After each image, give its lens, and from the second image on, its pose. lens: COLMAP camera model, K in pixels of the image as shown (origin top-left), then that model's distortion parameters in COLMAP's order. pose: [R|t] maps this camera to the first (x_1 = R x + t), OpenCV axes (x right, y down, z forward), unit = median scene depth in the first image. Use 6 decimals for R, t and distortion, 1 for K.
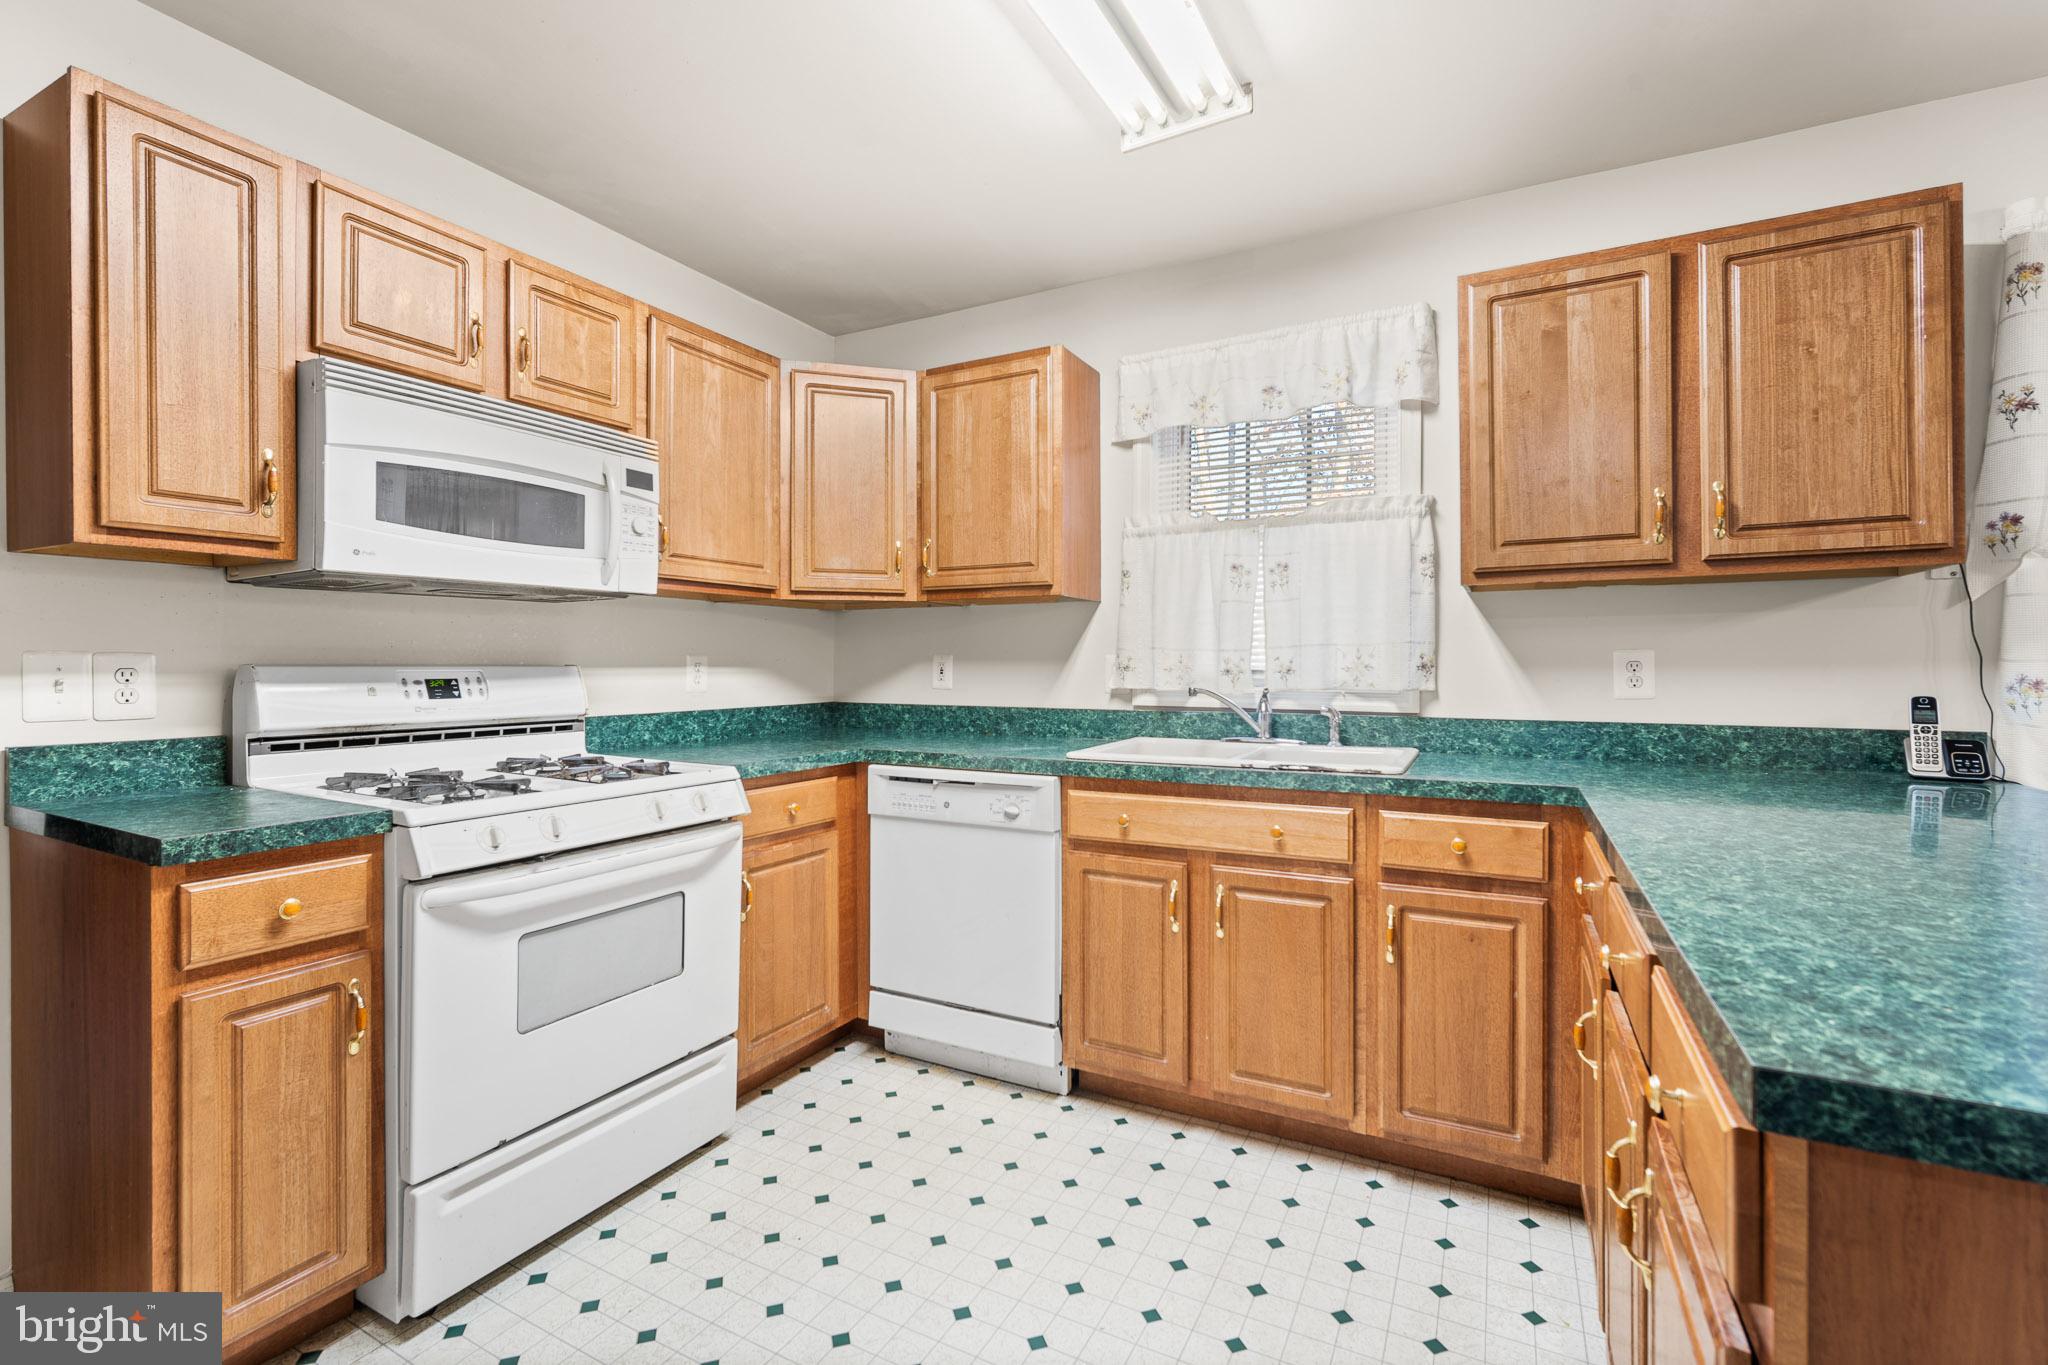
lens RADIAL K [[897.4, 0, 1016.3], [0, 897.4, 662.6], [0, 0, 1]] dist [-0.008181, 0.001027]
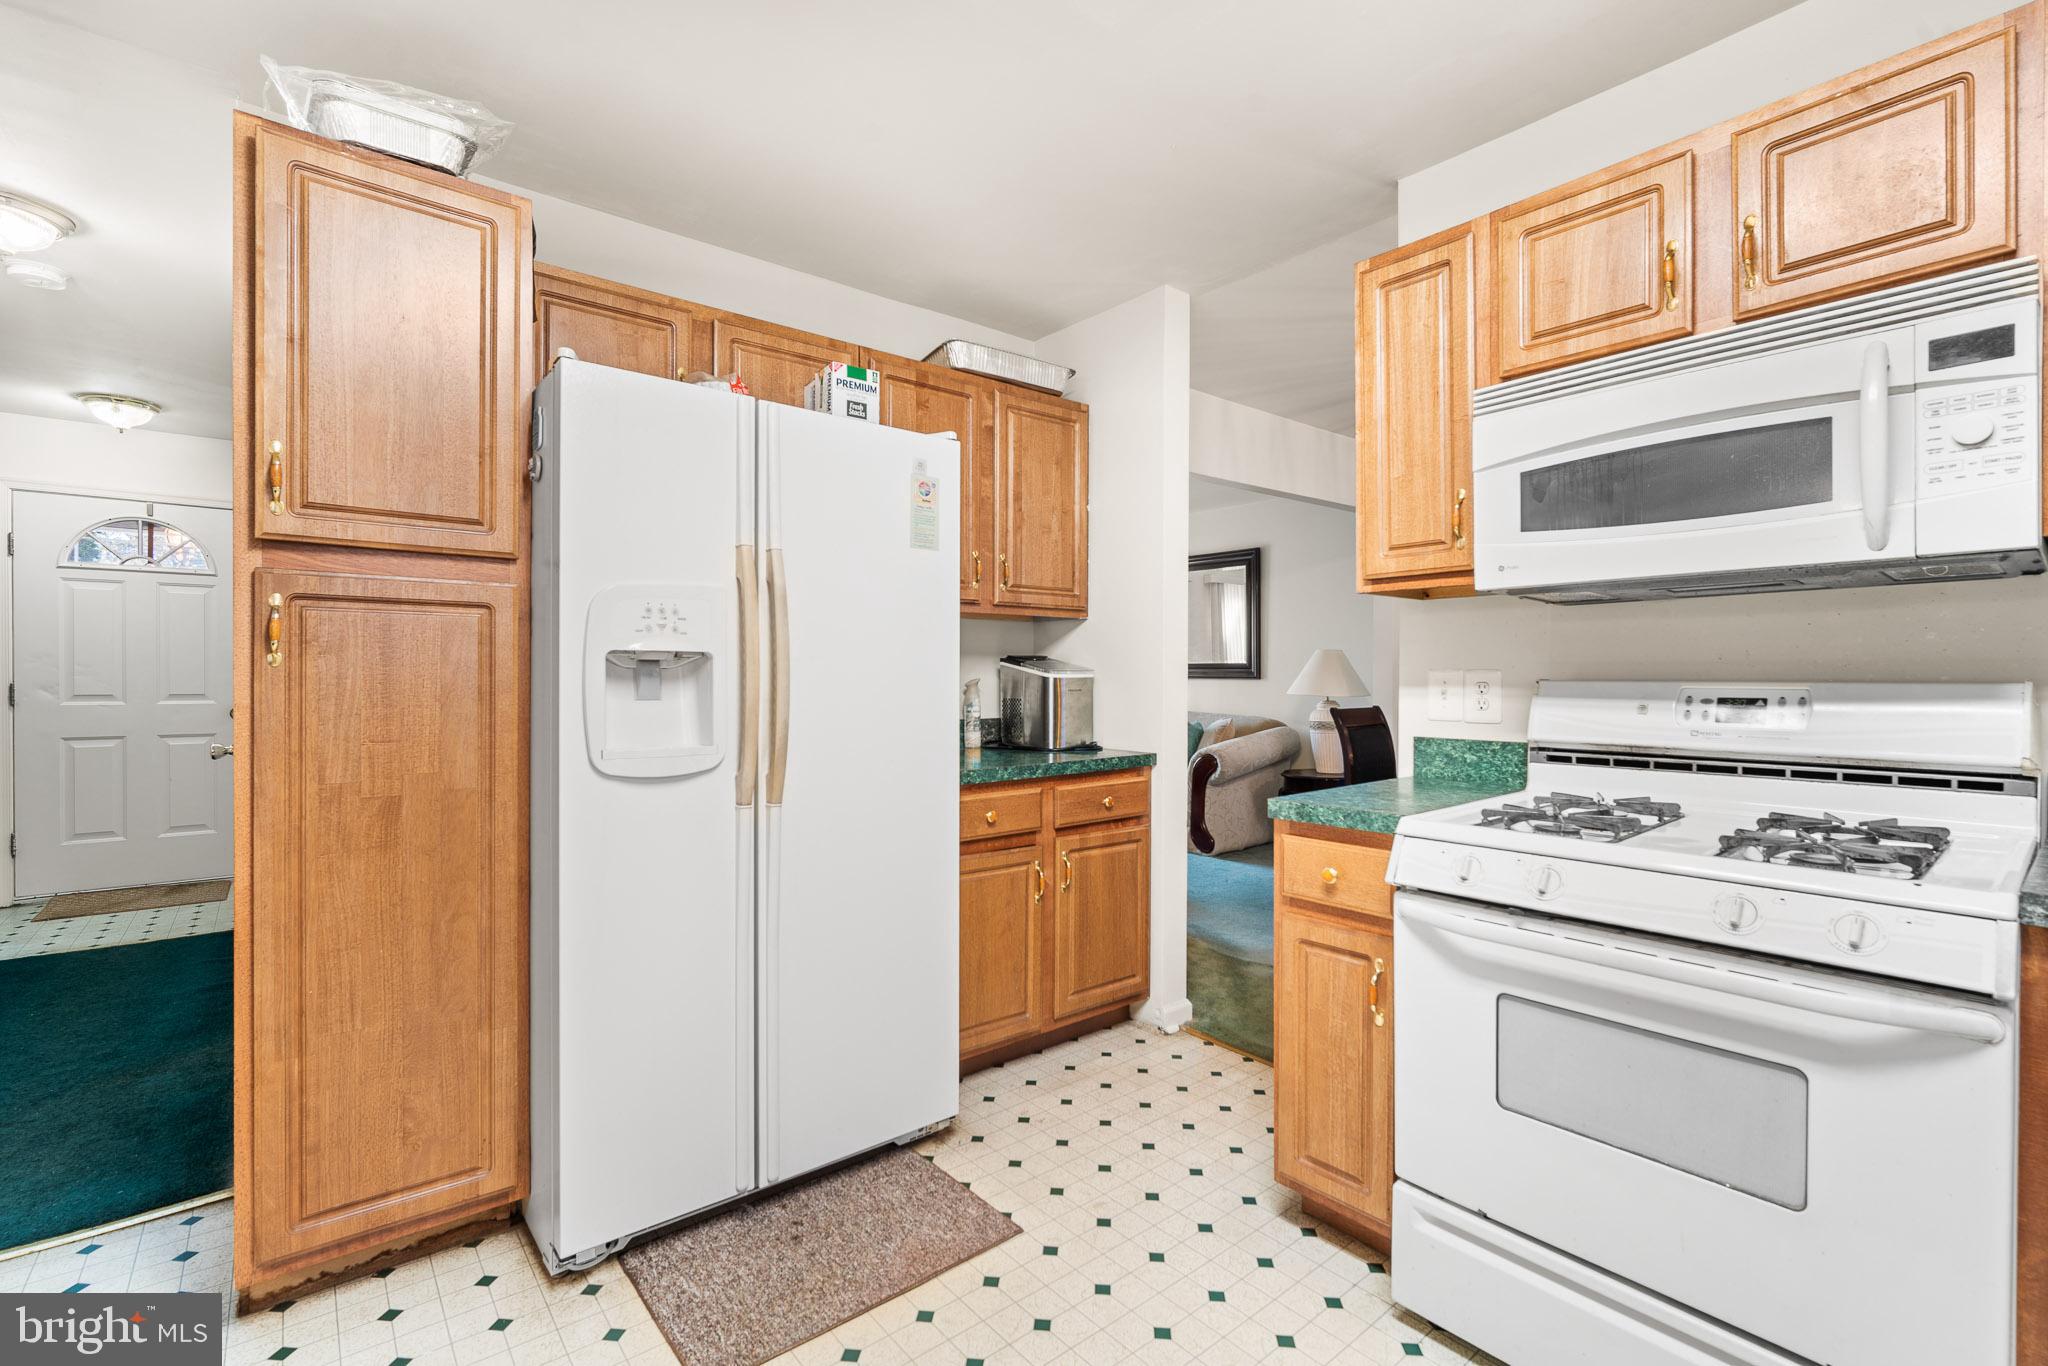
lens RADIAL K [[897.4, 0, 1020.0], [0, 897.4, 682.1], [0, 0, 1]] dist [-0.008181, 0.001027]
pose [[-0.370455, 0.004780, -0.928838, 0.384702], [0.000333, 0.999987, 0.005013, -0.000006], [0.928850, 0.001548, -0.370452, 0.813943]]
